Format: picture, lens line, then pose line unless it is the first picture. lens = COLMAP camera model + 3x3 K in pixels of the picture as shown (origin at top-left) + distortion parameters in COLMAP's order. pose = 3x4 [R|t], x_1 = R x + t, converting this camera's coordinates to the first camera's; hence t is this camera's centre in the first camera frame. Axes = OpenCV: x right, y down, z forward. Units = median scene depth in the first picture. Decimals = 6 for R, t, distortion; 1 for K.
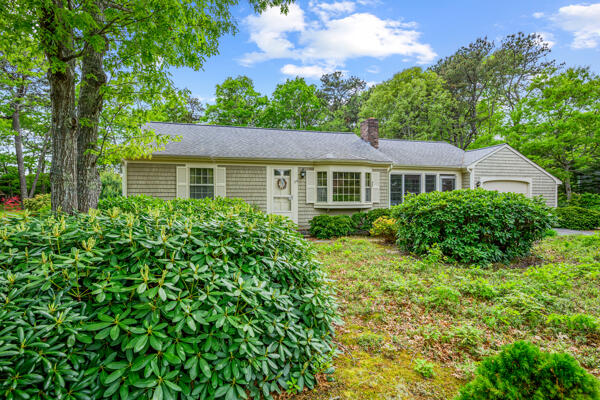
lens RADIAL K [[260.4, 0, 296.2], [0, 260.4, 199.0], [0, 0, 1]] dist [0.003549, 0.000355]
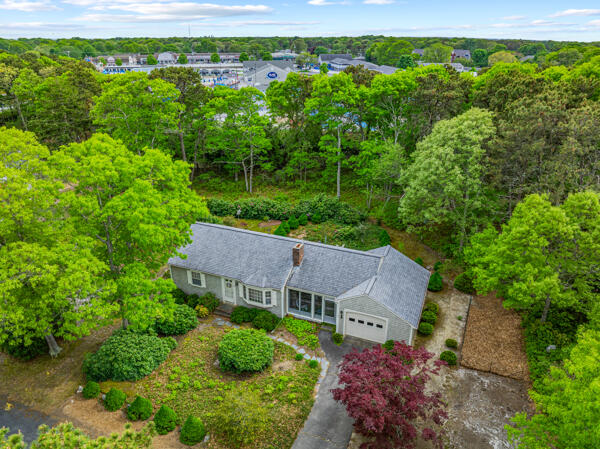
lens RADIAL K [[421.9, 0, 296.4], [0, 421.9, 224.4], [0, 0, 1]] dist [-0.018924, -0.004500]
pose [[0.815861, 0.238867, -0.526605, 1.956788], [-0.012438, 0.917730, 0.397010, -1.774019], [0.578114, -0.317356, 0.751711, -0.992666]]
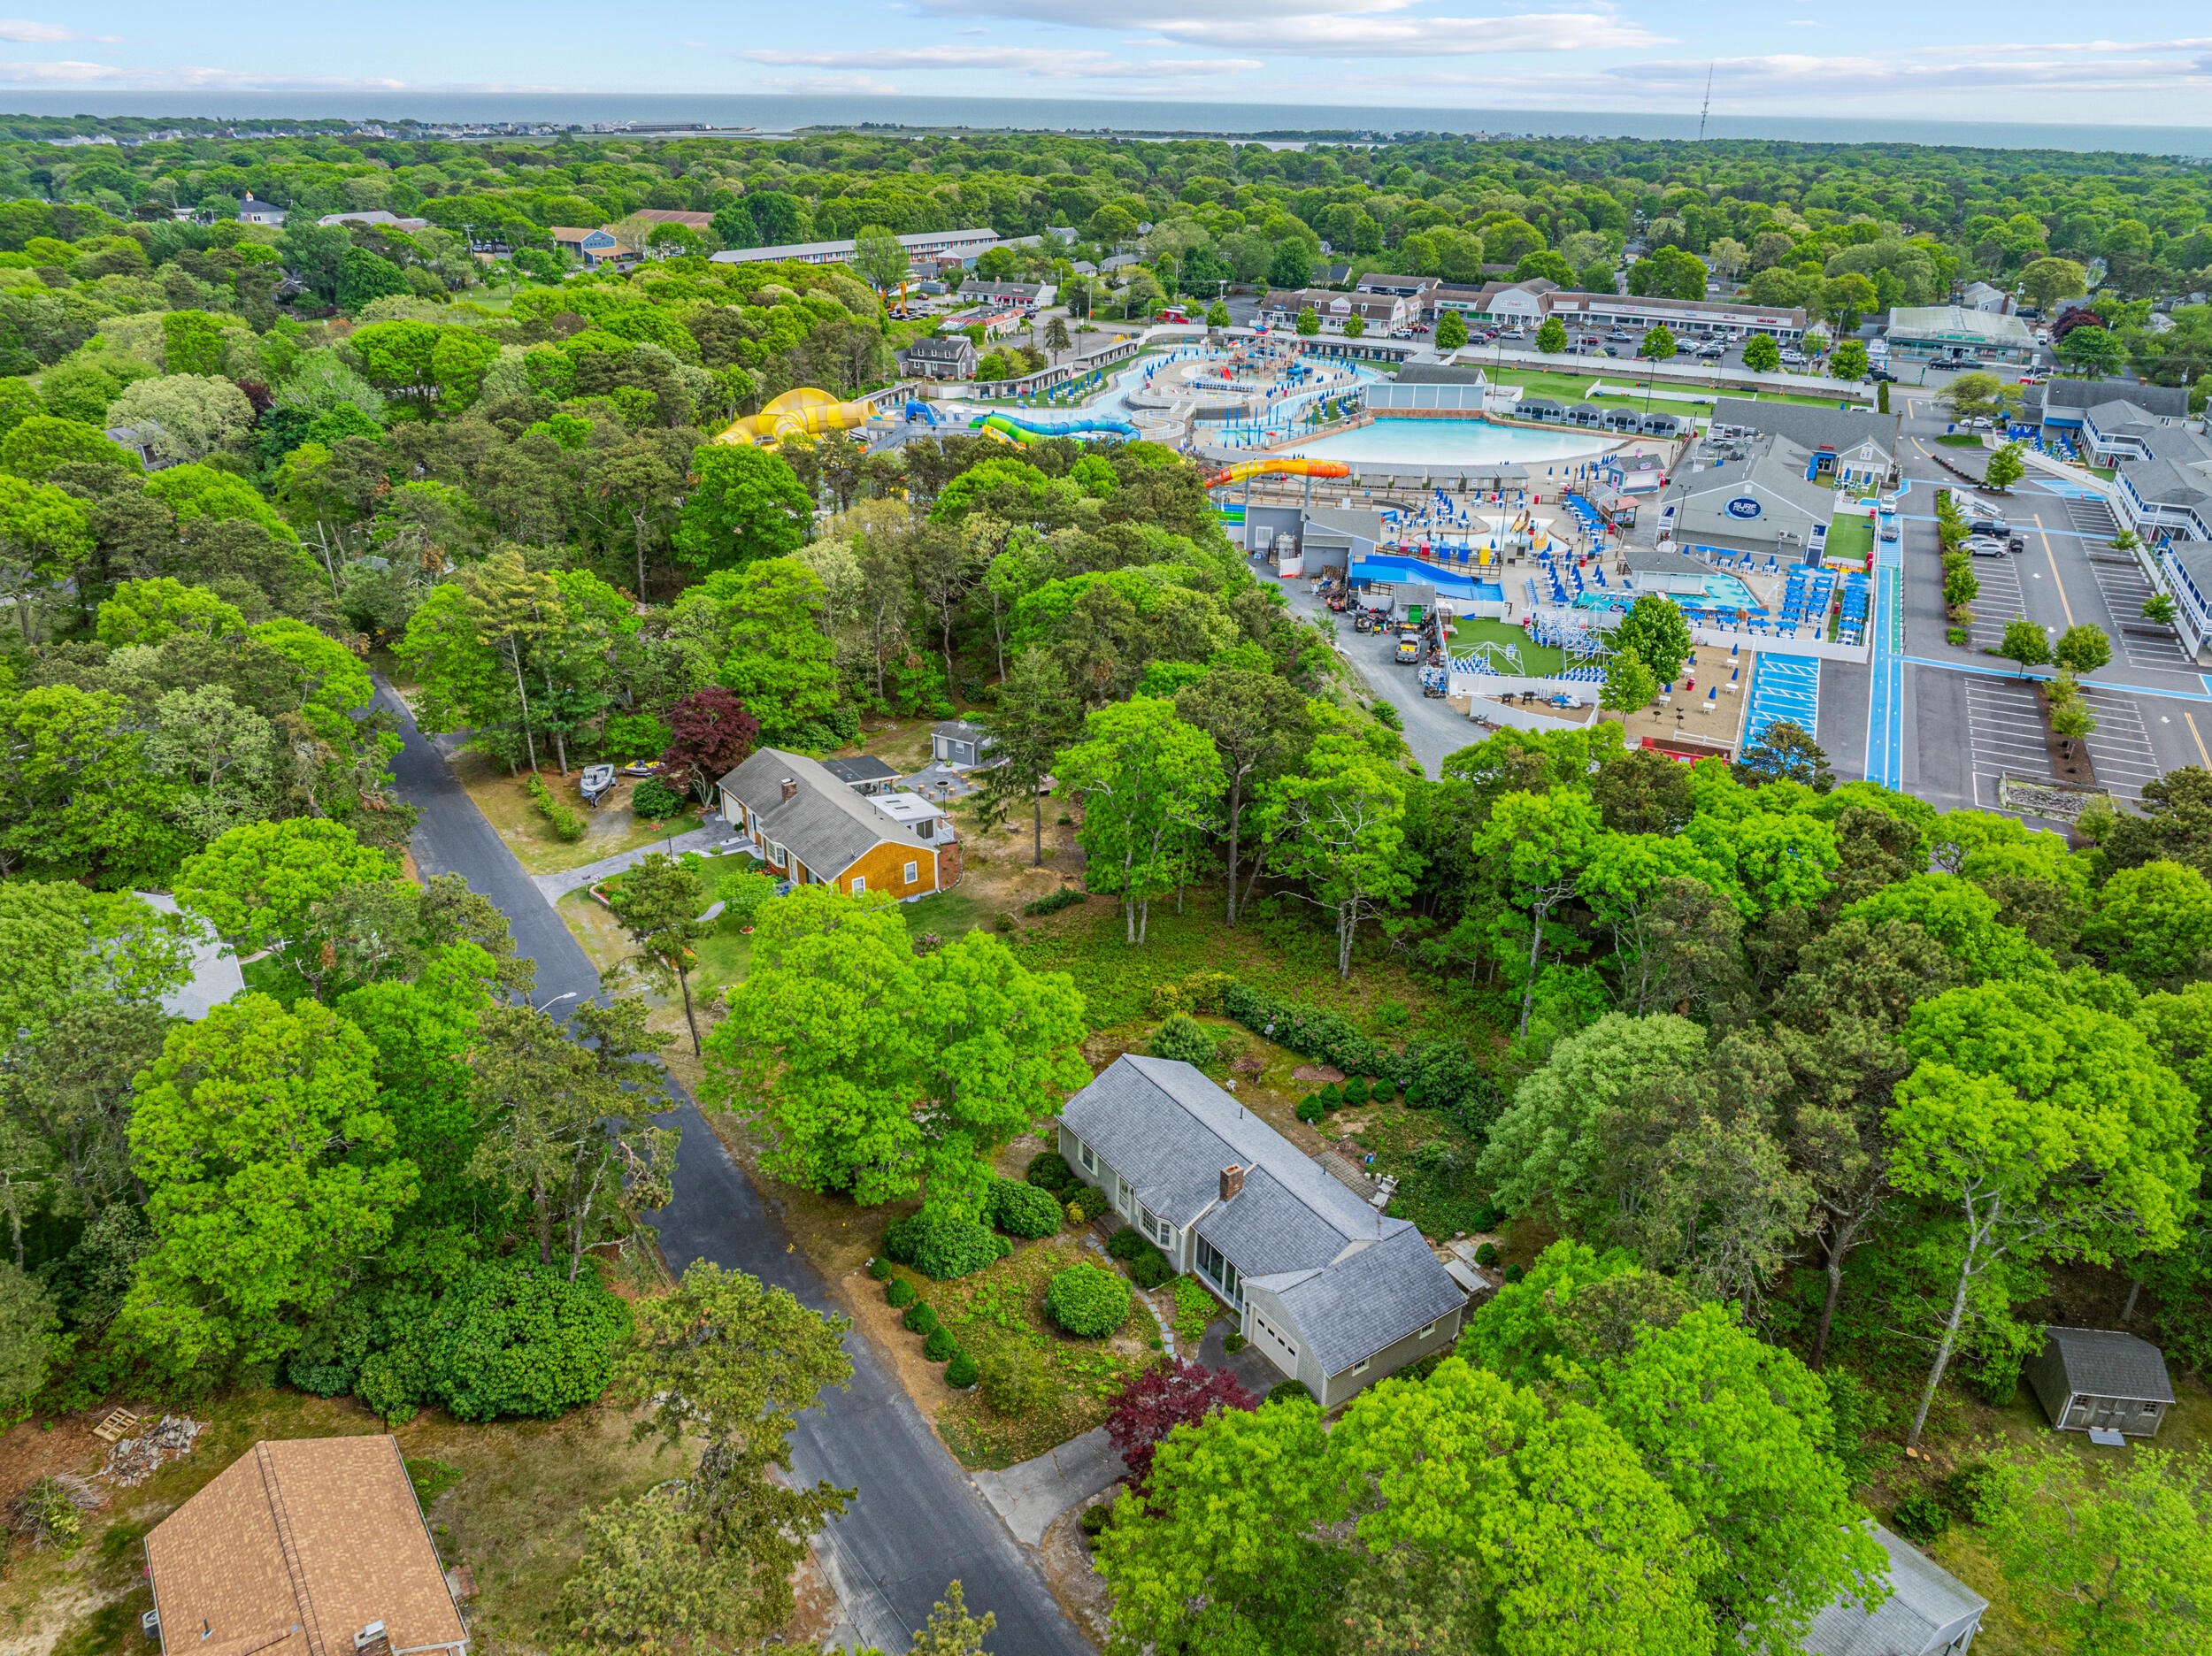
lens RADIAL K [[1555.3, 0, 1112.0], [0, 1555.3, 833.6], [0, 0, 1]] dist [-0.018924, -0.004500]
pose [[0.356835, 0.417931, -0.835465, 5.196919], [-0.021167, 0.897730, 0.440037, -4.653228], [0.933927, -0.139337, 0.329188, -1.187500]]
